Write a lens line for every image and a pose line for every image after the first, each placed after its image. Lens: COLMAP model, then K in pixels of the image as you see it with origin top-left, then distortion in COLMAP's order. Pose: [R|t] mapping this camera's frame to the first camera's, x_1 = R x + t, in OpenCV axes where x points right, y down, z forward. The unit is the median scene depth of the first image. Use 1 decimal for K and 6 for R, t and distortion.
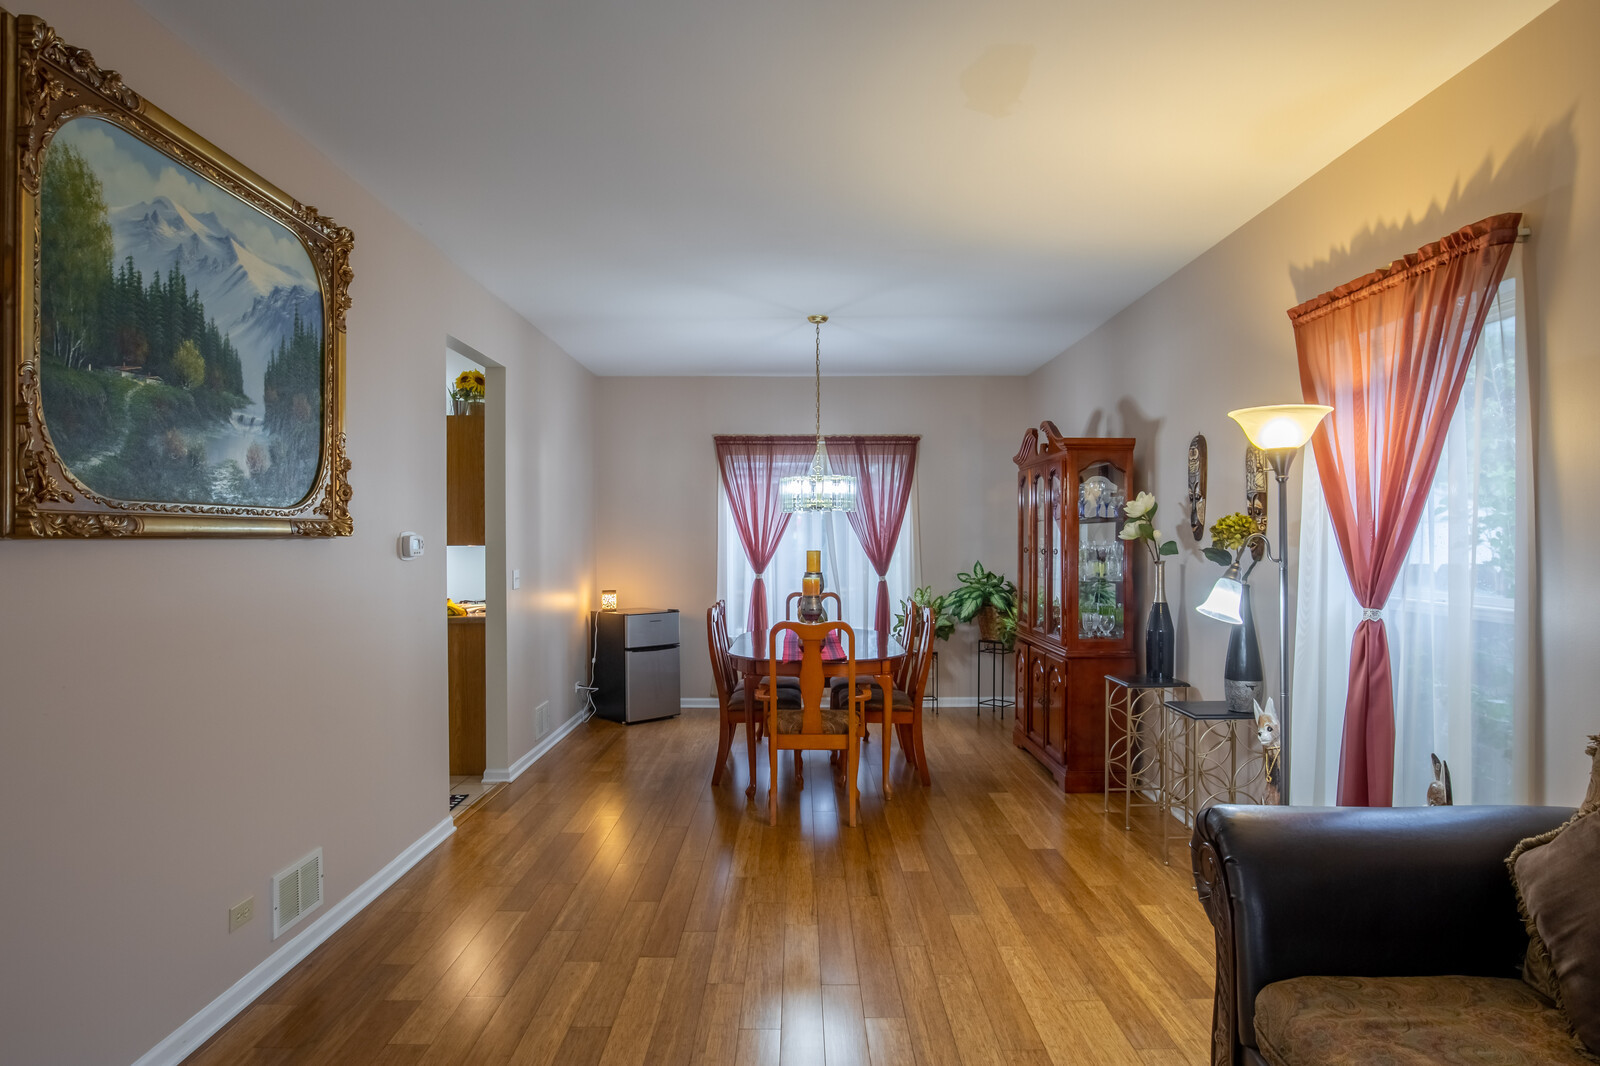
lens RADIAL K [[921.3, 0, 800.0], [0, 921.3, 537.6], [0, 0, 1]] dist [-0.021036, 0.004385]
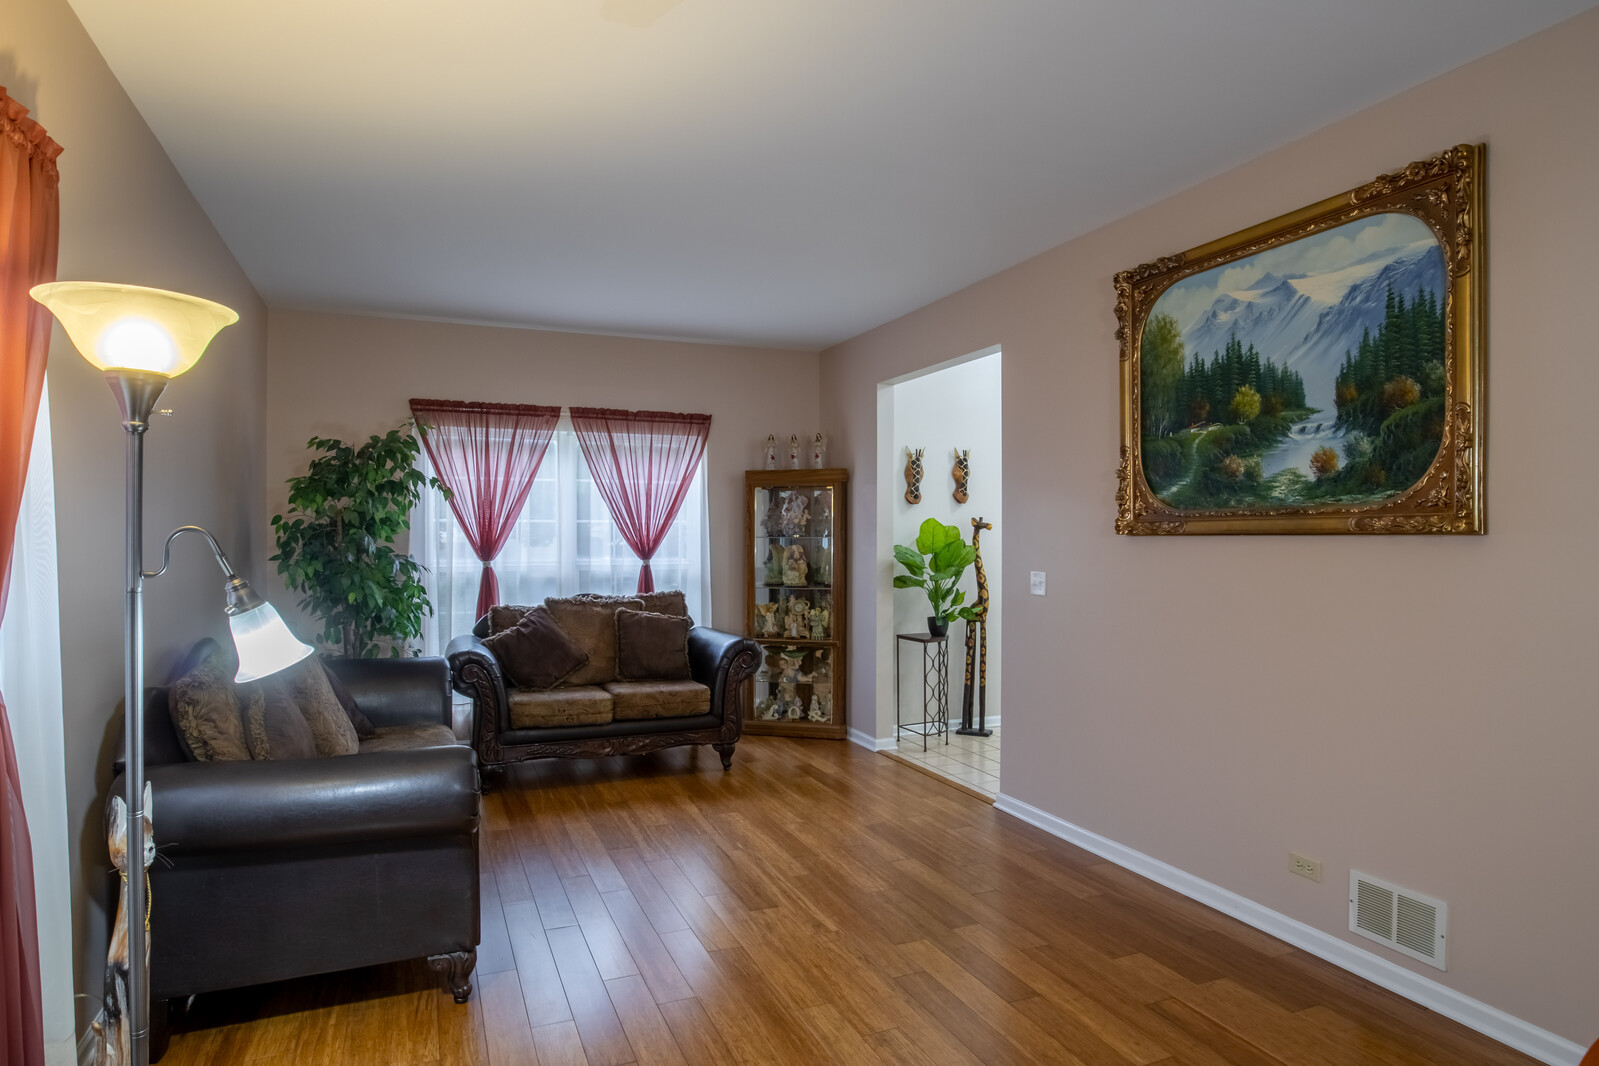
lens RADIAL K [[920.8, 0, 798.3], [0, 920.8, 536.0], [0, 0, 1]] dist [-0.021036, 0.004385]
pose [[-0.923743, 0.000824, -0.383013, 0.425318], [0.001310, 0.999999, -0.001010, 0.002353], [0.383012, -0.001434, -0.923742, 1.911110]]
